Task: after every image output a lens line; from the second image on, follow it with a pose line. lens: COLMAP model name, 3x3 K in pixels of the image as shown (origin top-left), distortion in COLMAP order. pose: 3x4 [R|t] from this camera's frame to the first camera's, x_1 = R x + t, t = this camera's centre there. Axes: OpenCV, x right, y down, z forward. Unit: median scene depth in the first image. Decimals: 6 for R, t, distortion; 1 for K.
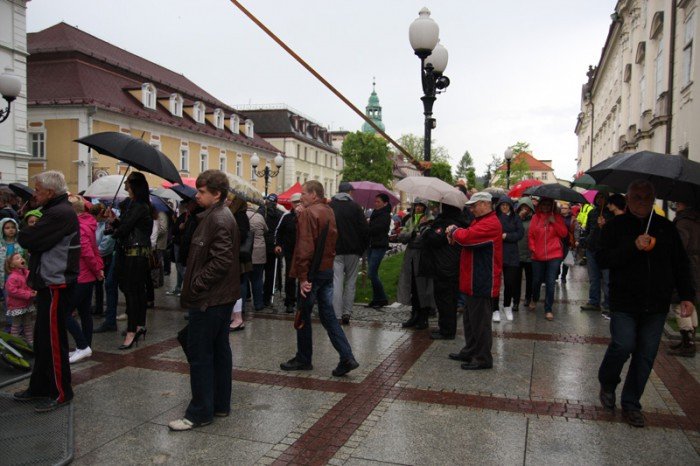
lens RADIAL K [[570.2, 0, 348.6], [0, 570.2, 234.6], [0, 0, 1]] dist [-0.130484, 0.144453]
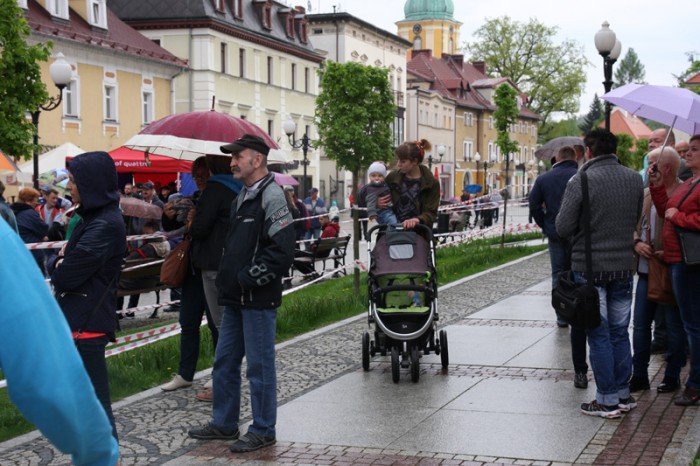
lens RADIAL K [[1152.8, 0, 347.2], [0, 1152.8, 232.1], [0, 0, 1]] dist [0.101525, 0.223719]
pose [[0.998641, -0.020013, -0.048112, 0.064795], [0.020105, 0.999797, 0.001421, -0.002861], [0.048074, -0.002386, 0.998841, 0.063603]]
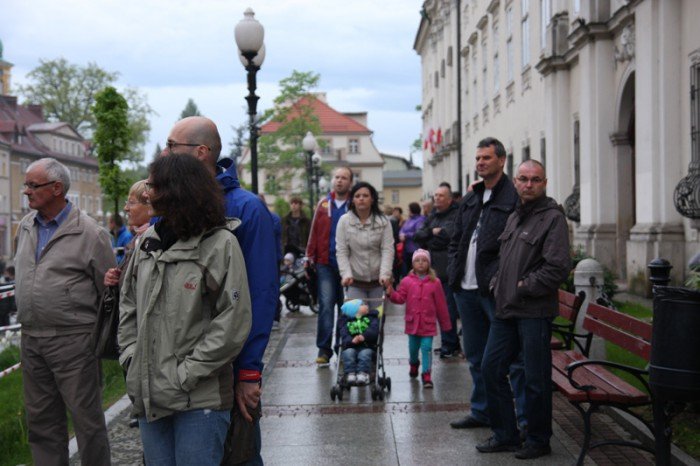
lens RADIAL K [[1152.8, 0, 347.2], [0, 1152.8, 232.1], [0, 0, 1]] dist [0.101525, 0.223719]
pose [[0.945620, -0.037068, 0.323155, 0.066245], [0.049327, 0.998337, -0.029827, -0.010371], [-0.321512, 0.044145, 0.945876, 0.207558]]
